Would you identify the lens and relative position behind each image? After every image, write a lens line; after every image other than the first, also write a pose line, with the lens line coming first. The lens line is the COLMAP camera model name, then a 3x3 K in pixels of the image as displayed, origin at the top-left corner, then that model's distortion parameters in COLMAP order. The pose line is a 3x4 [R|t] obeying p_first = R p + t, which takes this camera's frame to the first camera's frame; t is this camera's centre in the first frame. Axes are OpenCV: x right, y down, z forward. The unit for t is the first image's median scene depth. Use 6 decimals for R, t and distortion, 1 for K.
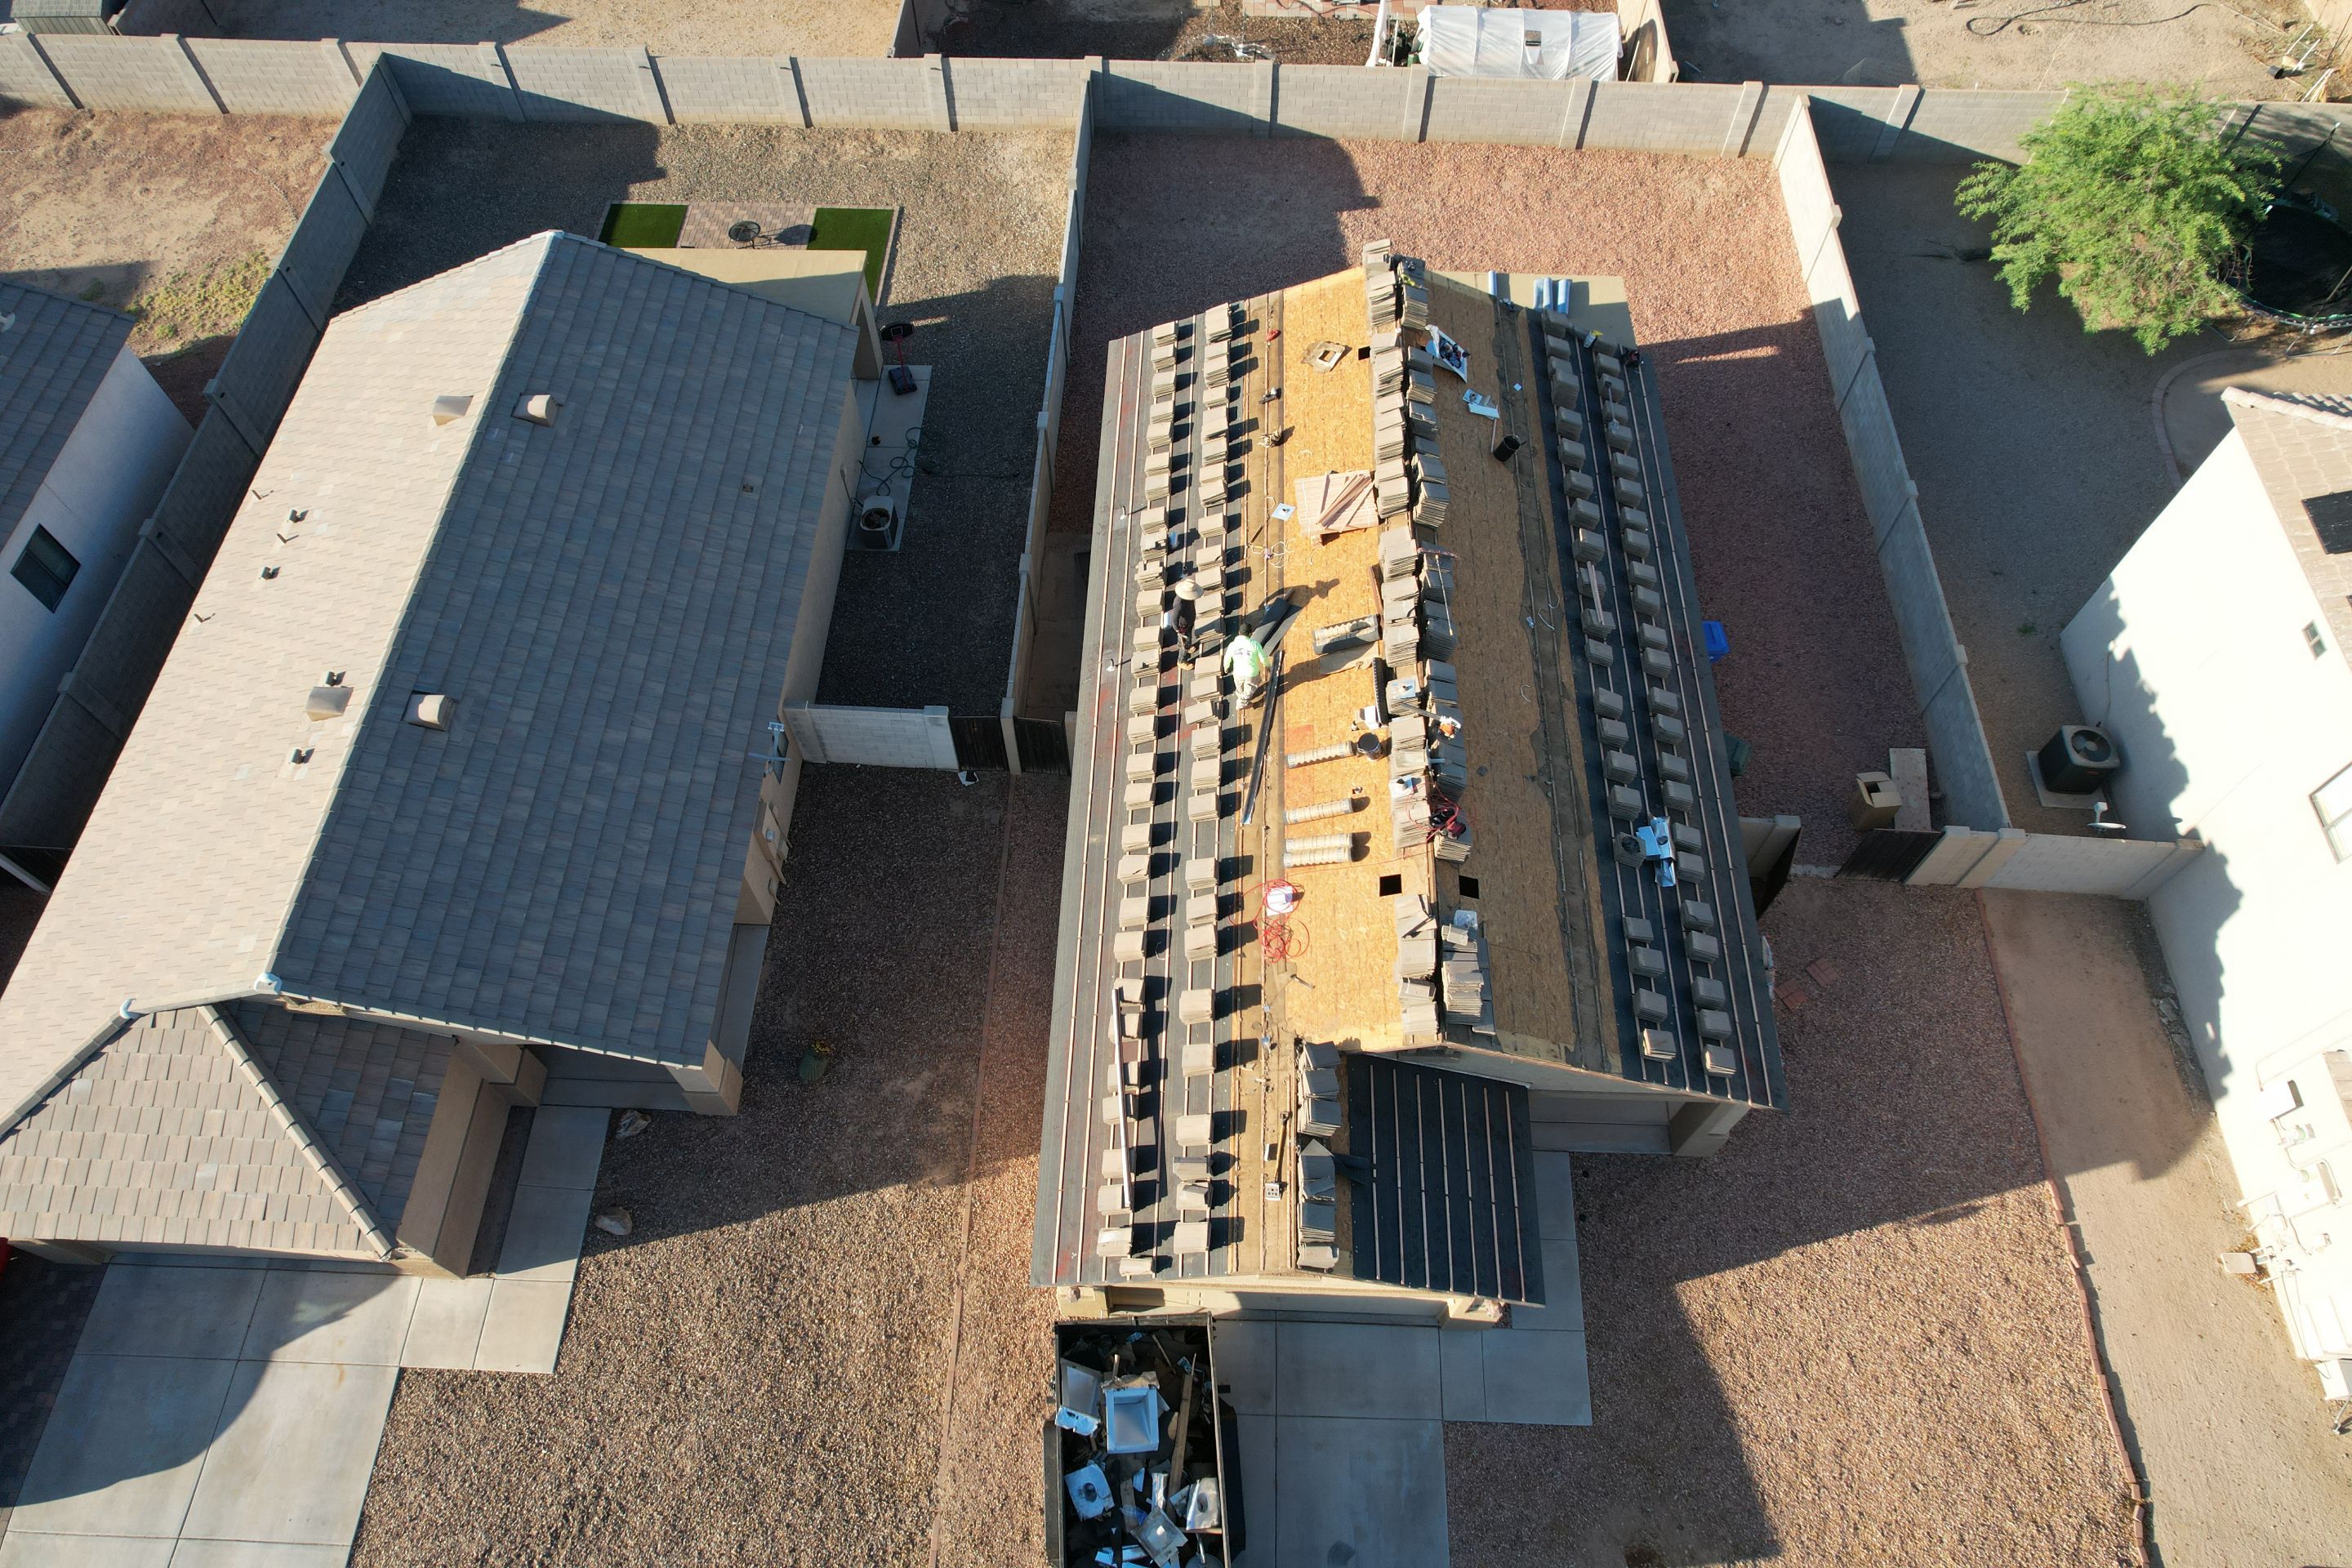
lens RADIAL K [[1510.0, 0, 1164.3], [0, 1510.0, 795.9], [0, 0, 1]] dist [-0.079382, 0.070199]
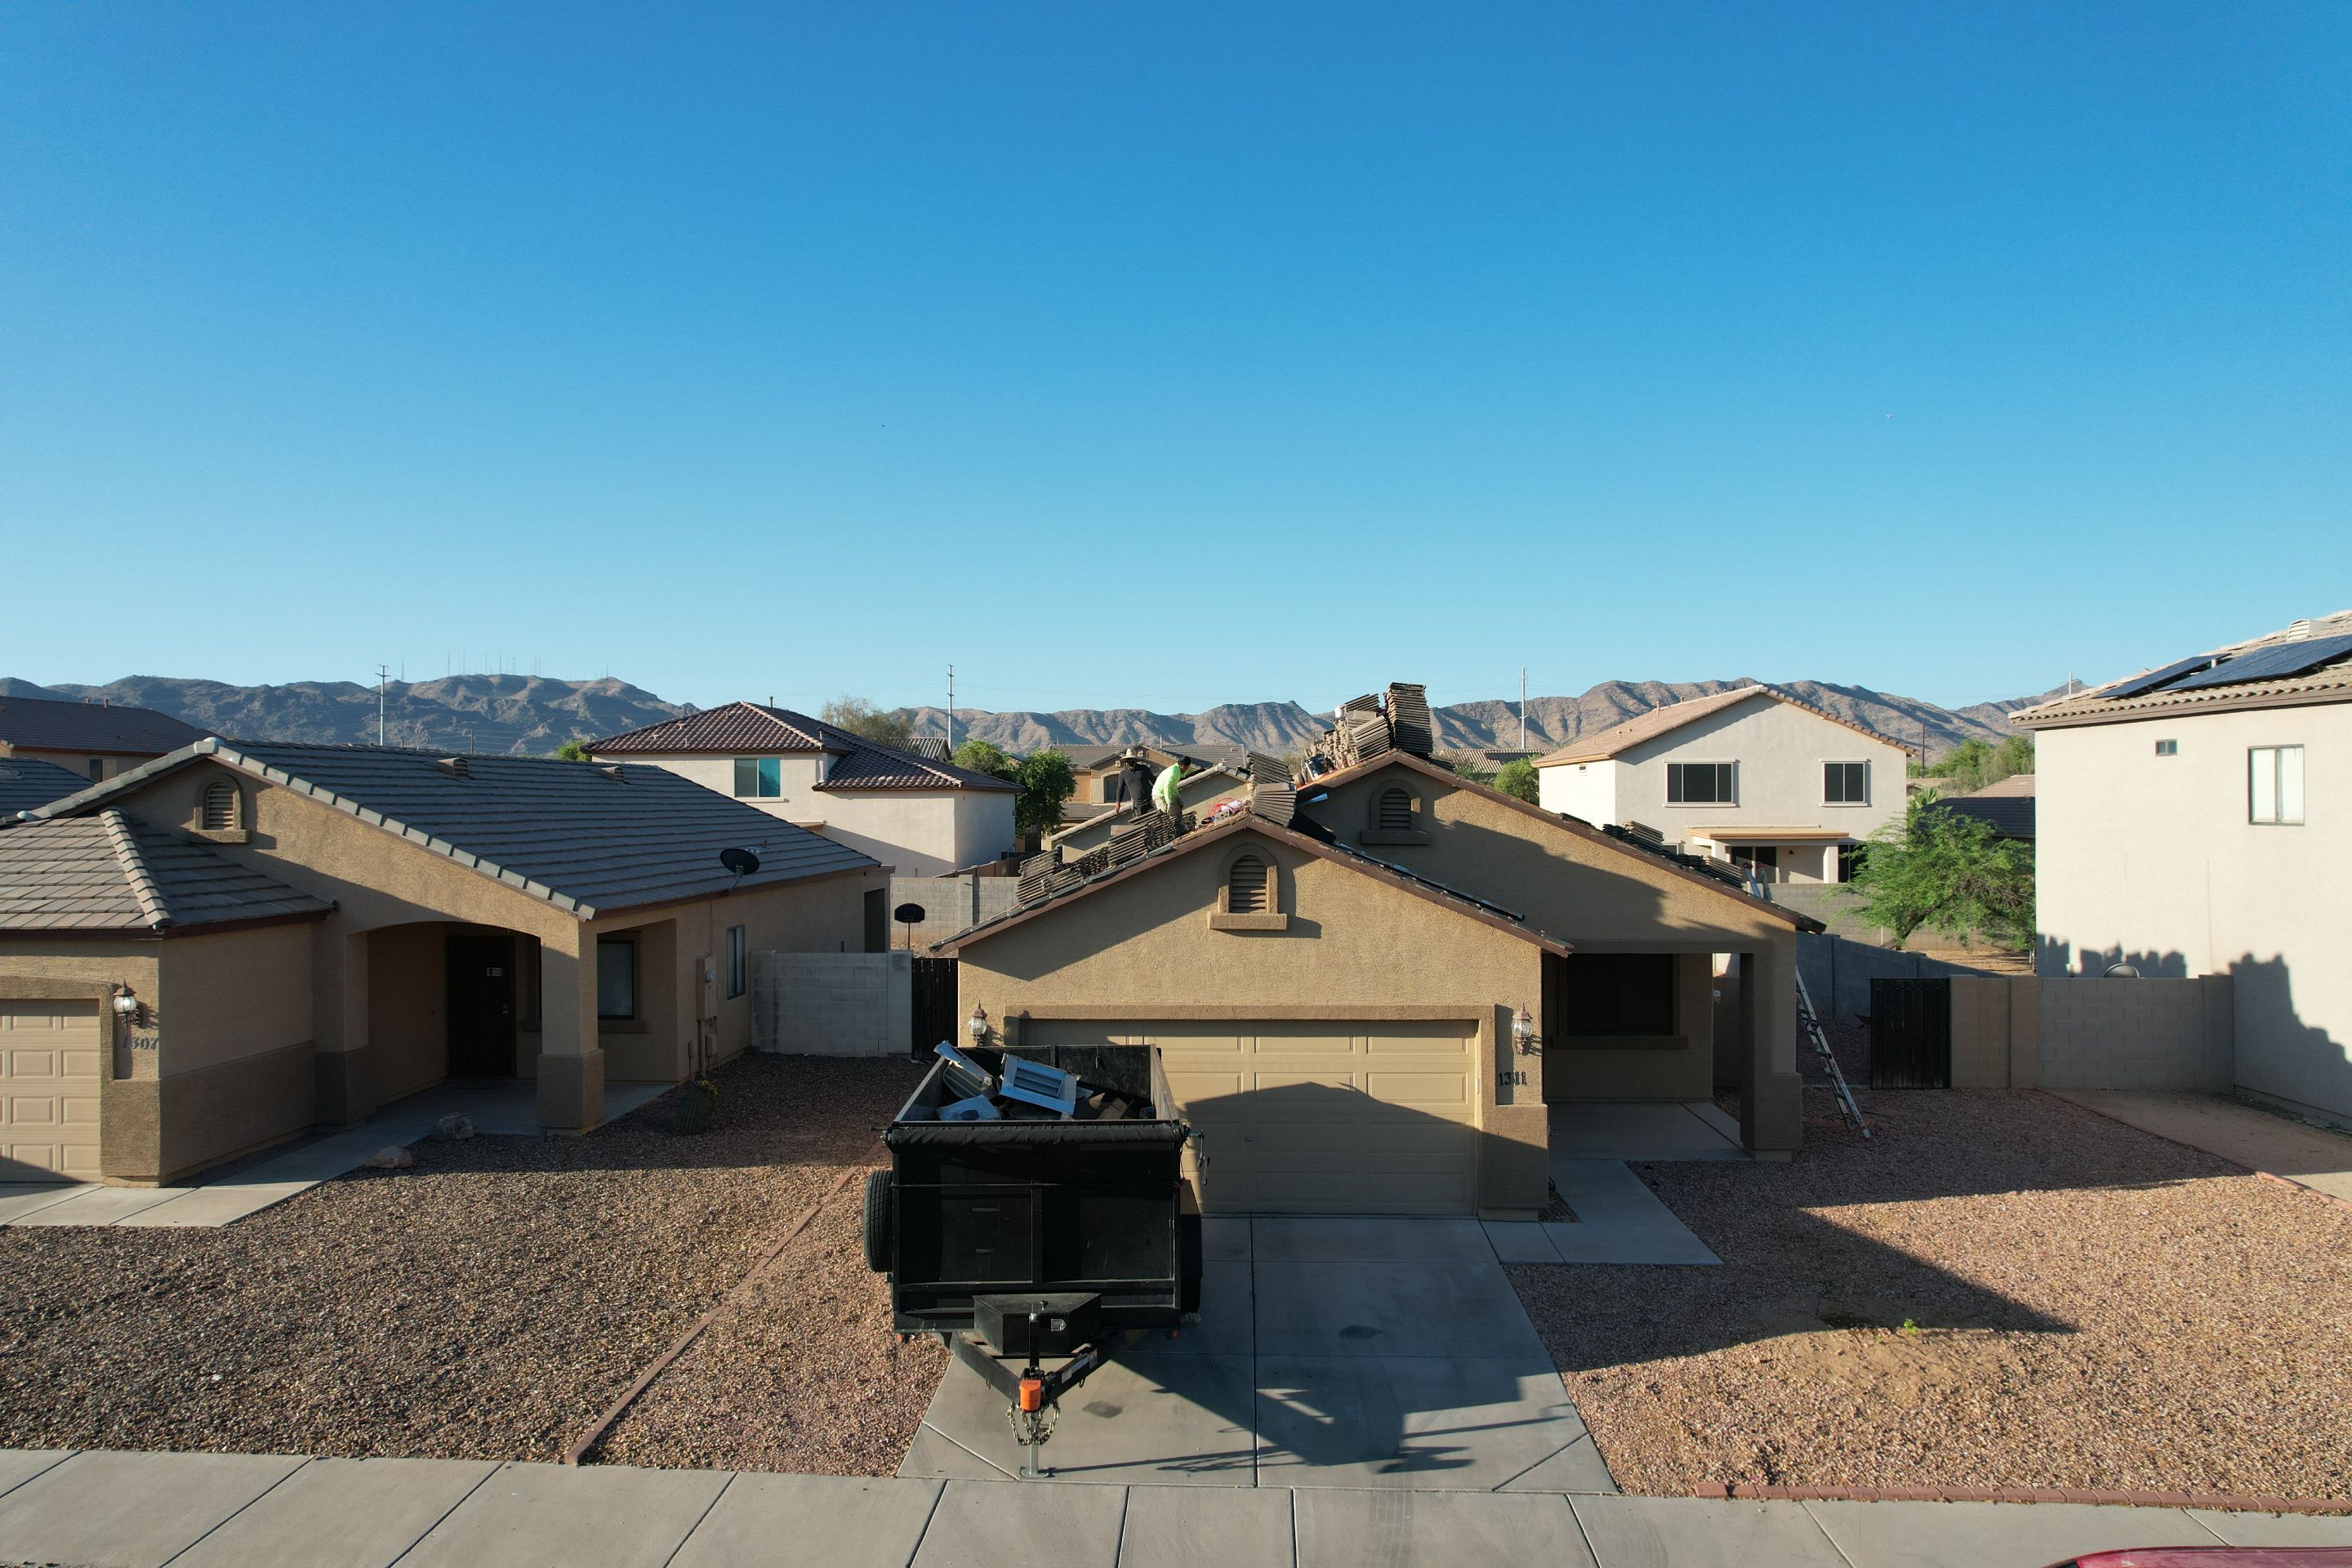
lens RADIAL K [[1510.0, 0, 1164.3], [0, 1510.0, 795.9], [0, 0, 1]] dist [-0.079382, 0.070199]
pose [[0.999913, 0.000857, -0.013174, 0.042093], [-0.011775, 0.509116, -0.860617, 0.853763], [0.005969, 0.860697, 0.509082, 0.453631]]
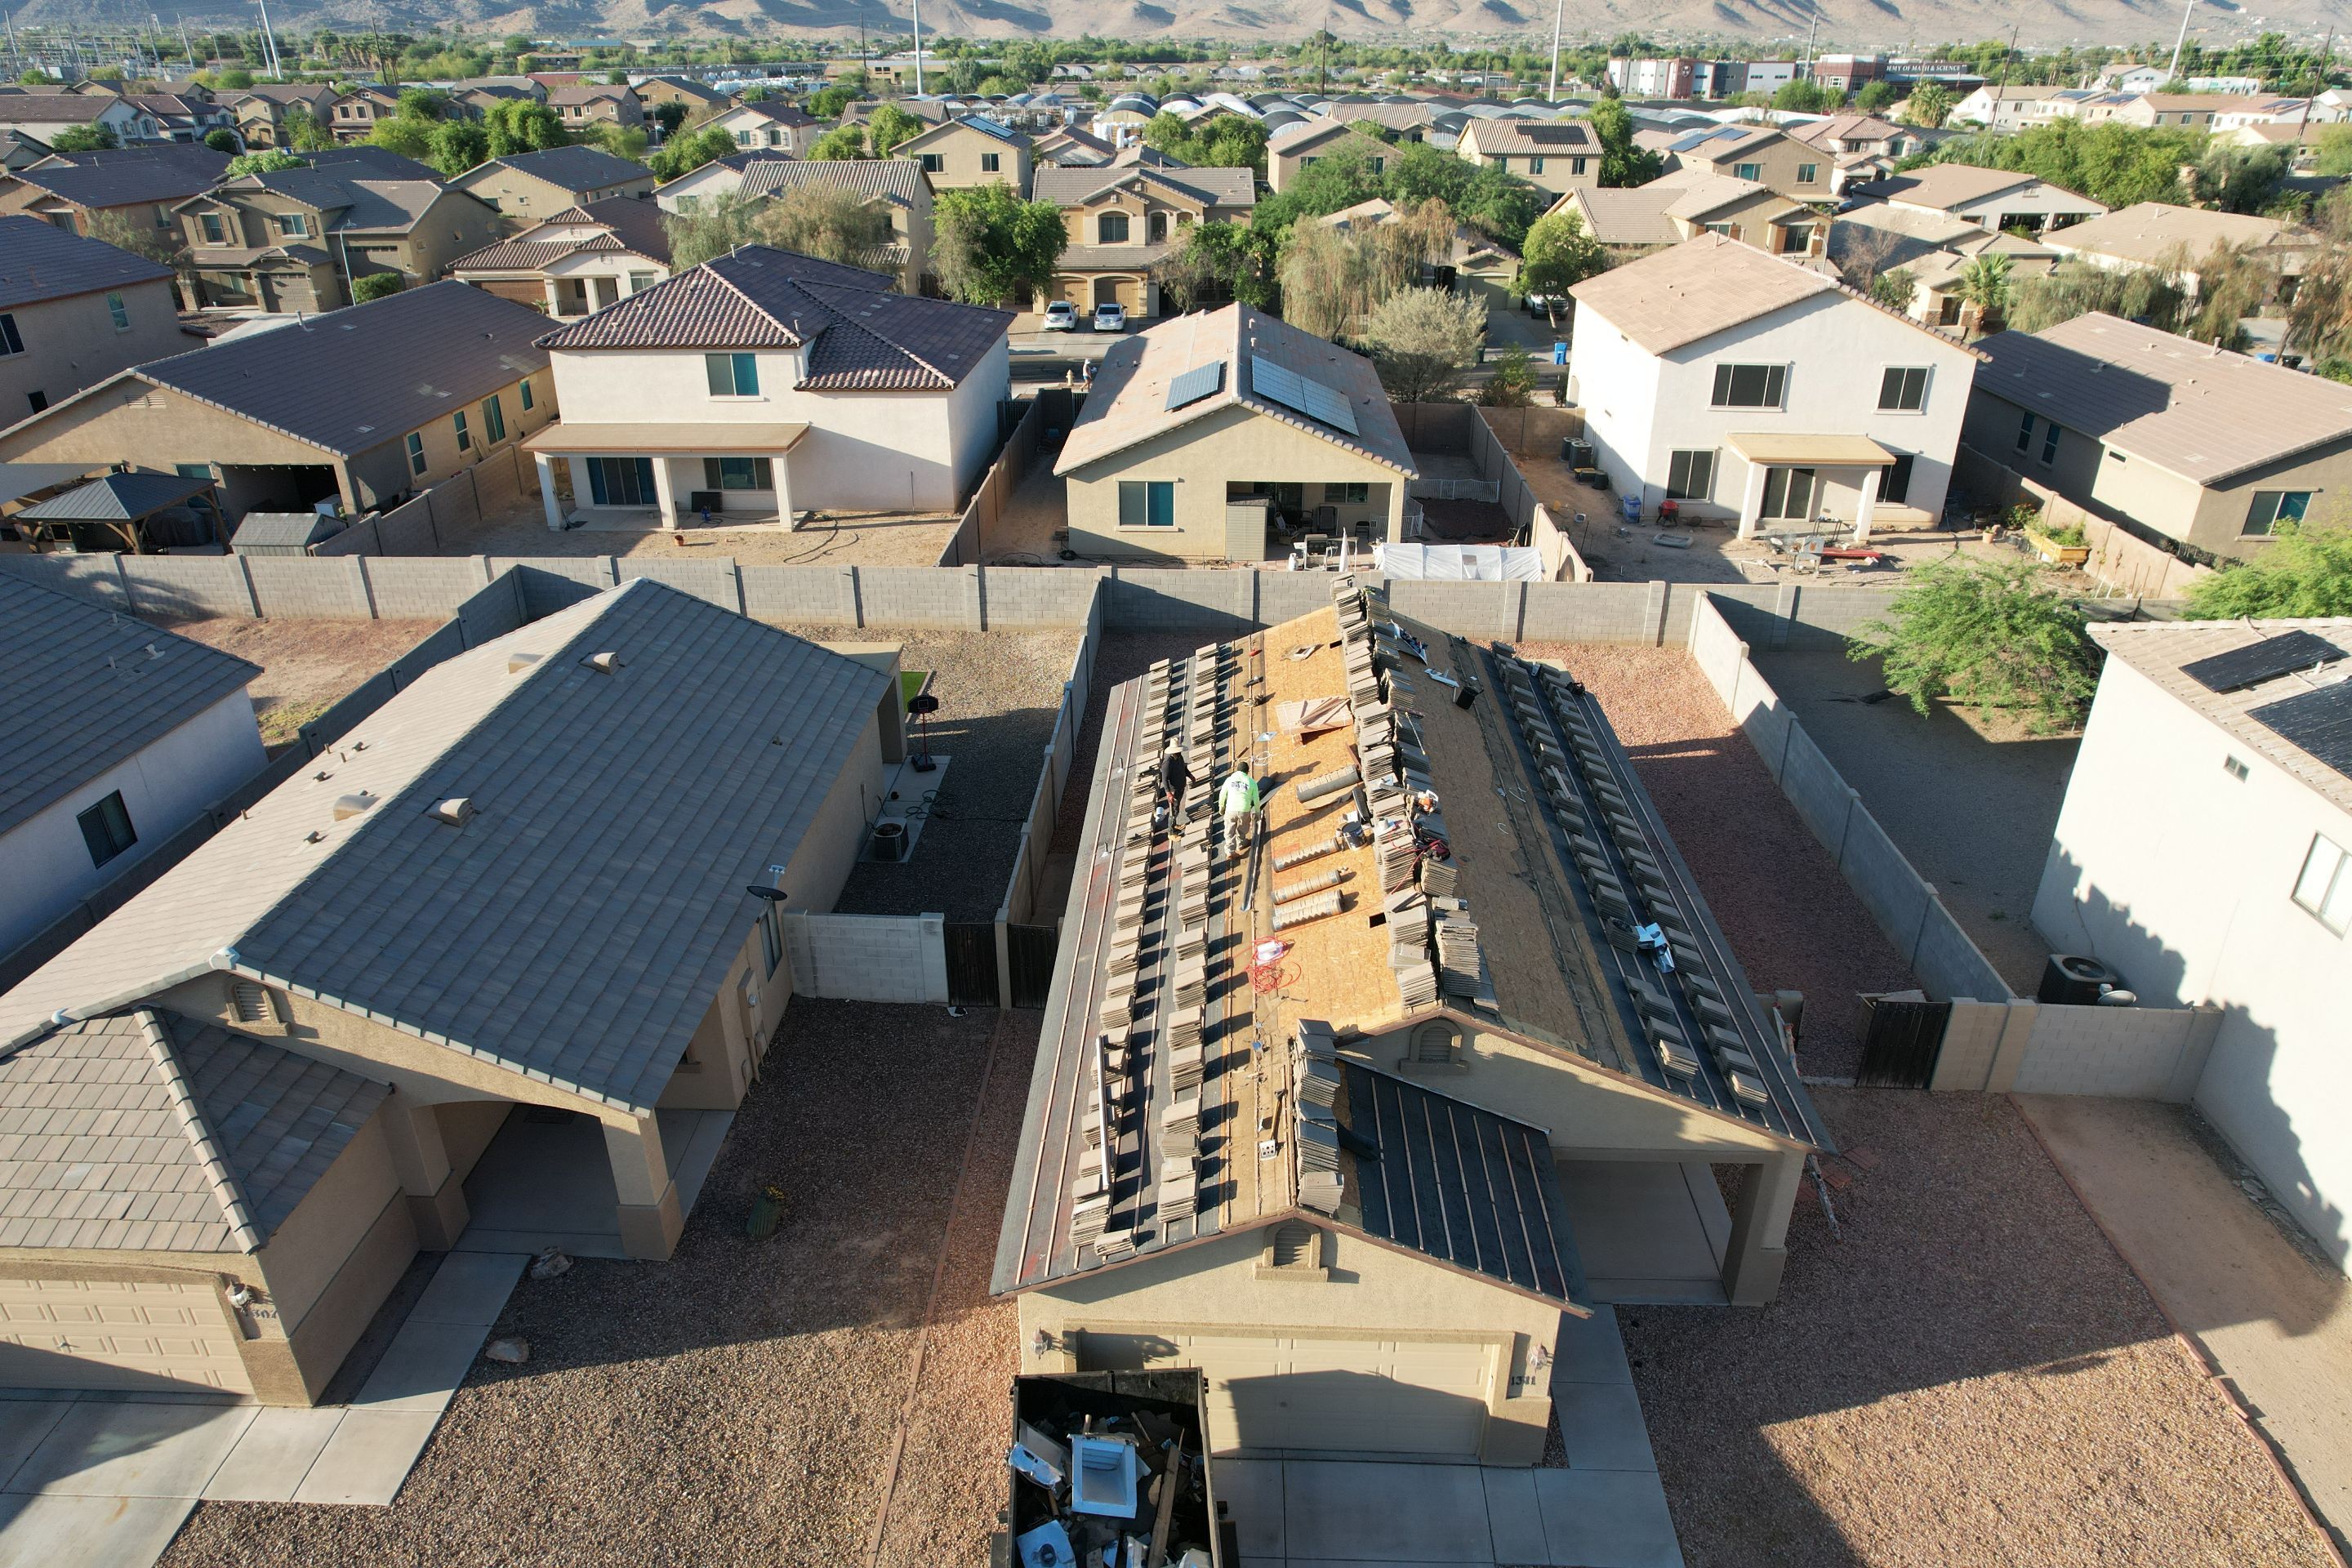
lens RADIAL K [[1510.0, 0, 1164.3], [0, 1510.0, 795.9], [0, 0, 1]] dist [-0.079382, 0.070199]
pose [[0.999975, 0.004743, -0.005296, 0.011978], [-0.006841, 0.844885, -0.534904, 0.474298], [0.001938, 0.534926, 0.844896, 0.108871]]
